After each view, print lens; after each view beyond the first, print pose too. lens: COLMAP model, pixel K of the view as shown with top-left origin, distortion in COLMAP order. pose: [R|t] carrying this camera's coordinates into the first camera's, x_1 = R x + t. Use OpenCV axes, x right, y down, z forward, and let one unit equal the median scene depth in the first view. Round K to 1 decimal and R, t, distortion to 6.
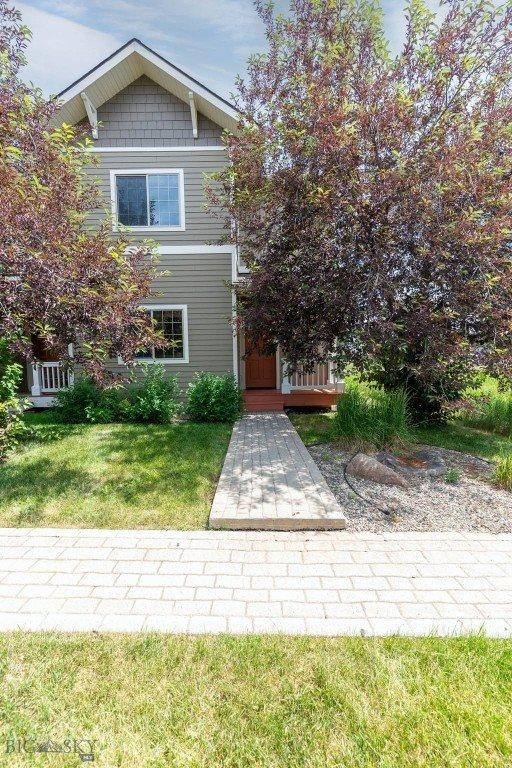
lens RADIAL K [[347.8, 0, 252.8], [0, 347.8, 381.2], [0, 0, 1]] dist [0.006729, 0.000062]
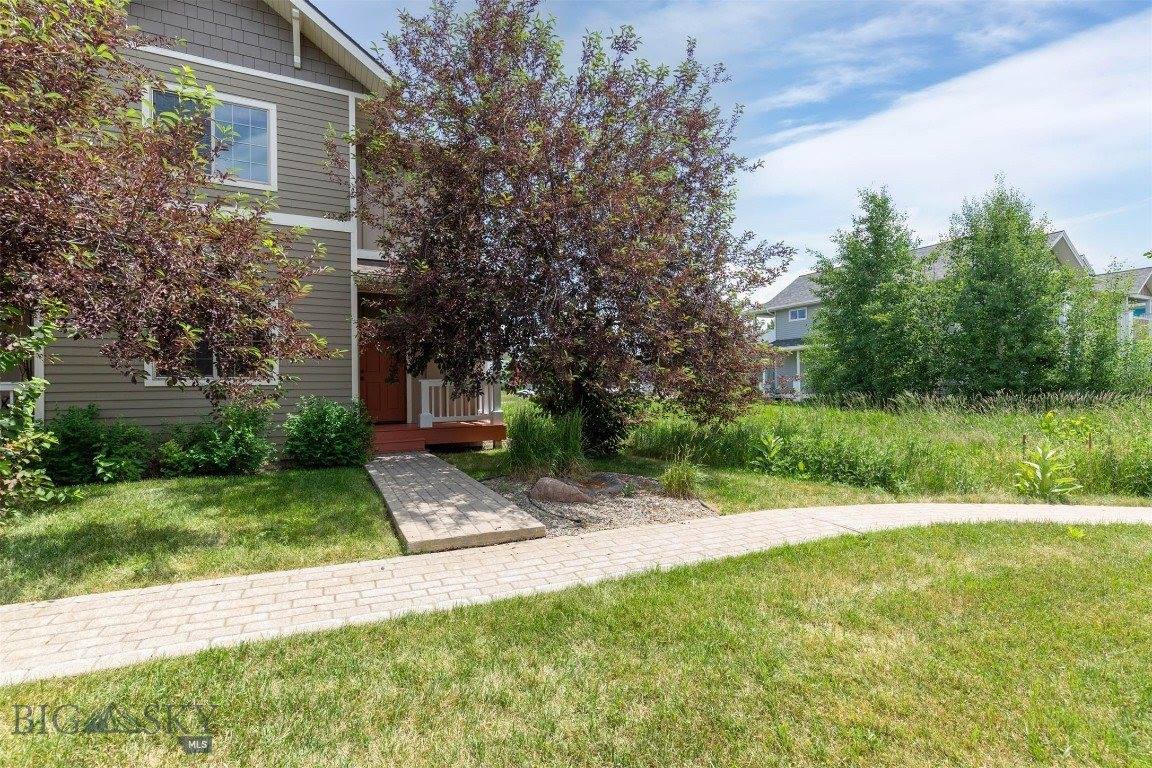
lens RADIAL K [[521.7, 0, 578.7], [0, 521.7, 384.4], [0, 0, 1]] dist [0.006729, 0.000062]
pose [[0.899111, 0.006872, 0.437667, -0.200758], [0.023695, 0.997647, -0.064343, 0.047013], [-0.437079, 0.068222, 0.896832, -0.285501]]
